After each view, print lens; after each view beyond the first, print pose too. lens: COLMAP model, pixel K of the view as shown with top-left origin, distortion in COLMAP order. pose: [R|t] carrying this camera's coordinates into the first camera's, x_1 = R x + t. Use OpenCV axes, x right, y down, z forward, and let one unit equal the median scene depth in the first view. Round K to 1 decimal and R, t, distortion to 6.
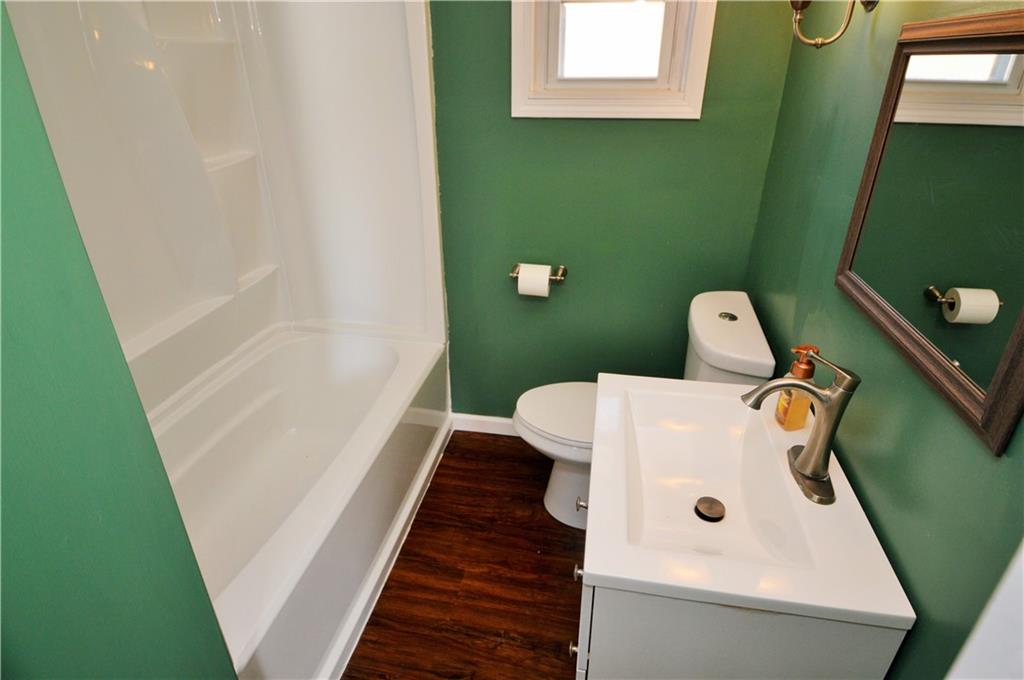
lens RADIAL K [[552.3, 0, 513.0], [0, 552.3, 338.2], [0, 0, 1]] dist [0.048556, -0.055254]
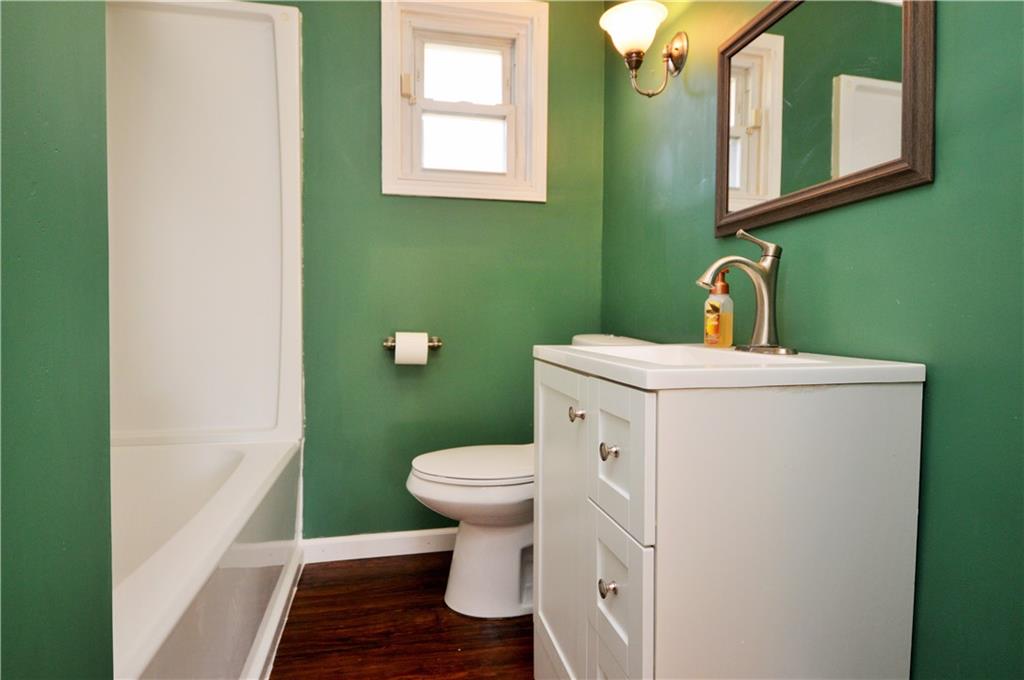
lens RADIAL K [[552.3, 0, 513.0], [0, 552.3, 338.2], [0, 0, 1]] dist [0.048556, -0.055254]
pose [[0.921185, -0.006227, 0.389075, -0.171368], [0.168795, 0.907298, -0.385123, 0.279475], [-0.350608, 0.420443, 0.836840, 0.126981]]
